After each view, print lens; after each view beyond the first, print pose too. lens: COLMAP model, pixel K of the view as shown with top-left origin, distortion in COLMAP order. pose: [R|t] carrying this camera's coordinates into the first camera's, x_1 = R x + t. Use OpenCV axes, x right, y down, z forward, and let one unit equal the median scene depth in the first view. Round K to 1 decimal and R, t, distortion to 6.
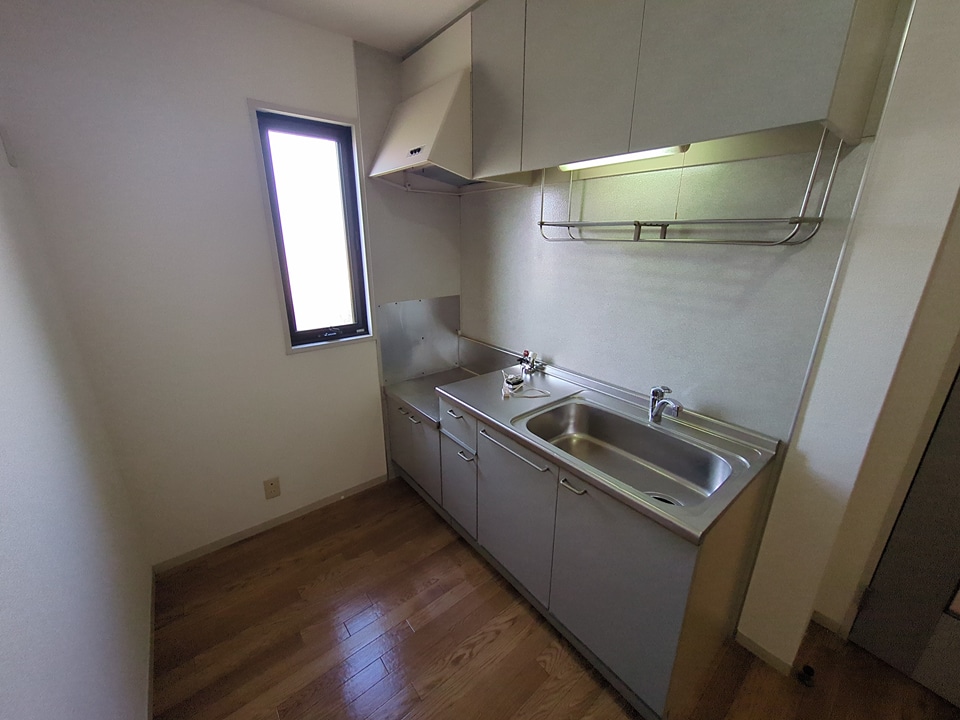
lens RADIAL K [[380.1, 0, 476.4], [0, 380.1, 355.5], [0, 0, 1]] dist [-0.001099, 0.000160]
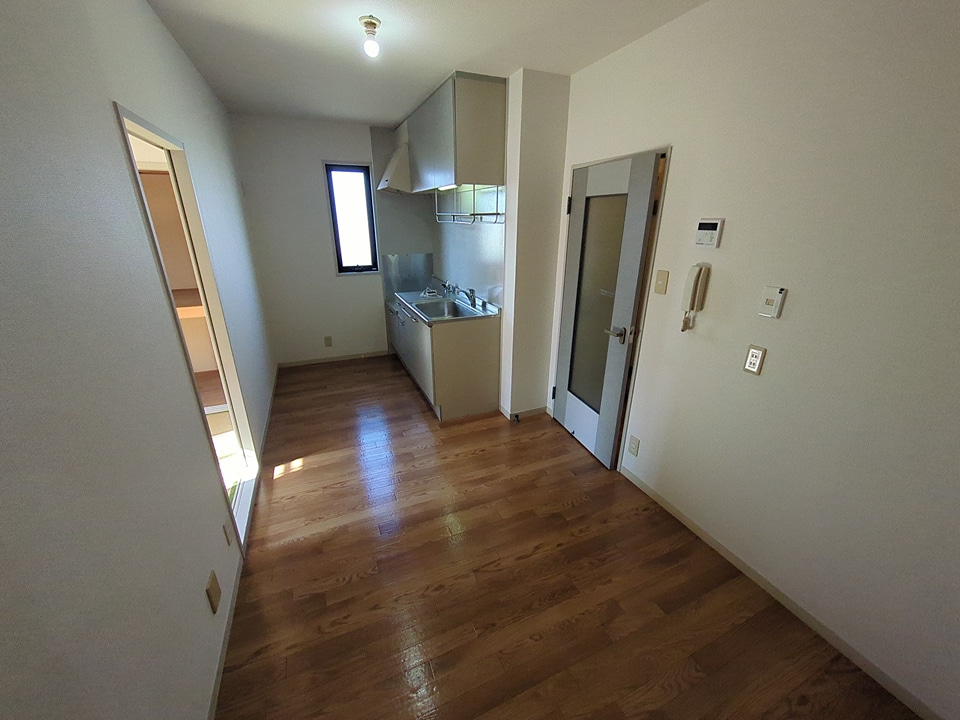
lens RADIAL K [[380.1, 0, 483.2], [0, 380.1, 362.2], [0, 0, 1]] dist [-0.001099, 0.000160]
pose [[0.966770, 0.093962, -0.237754, 0.802644], [-0.082807, 0.994963, 0.056501, 0.274277], [0.241865, -0.034936, 0.969681, -0.835398]]
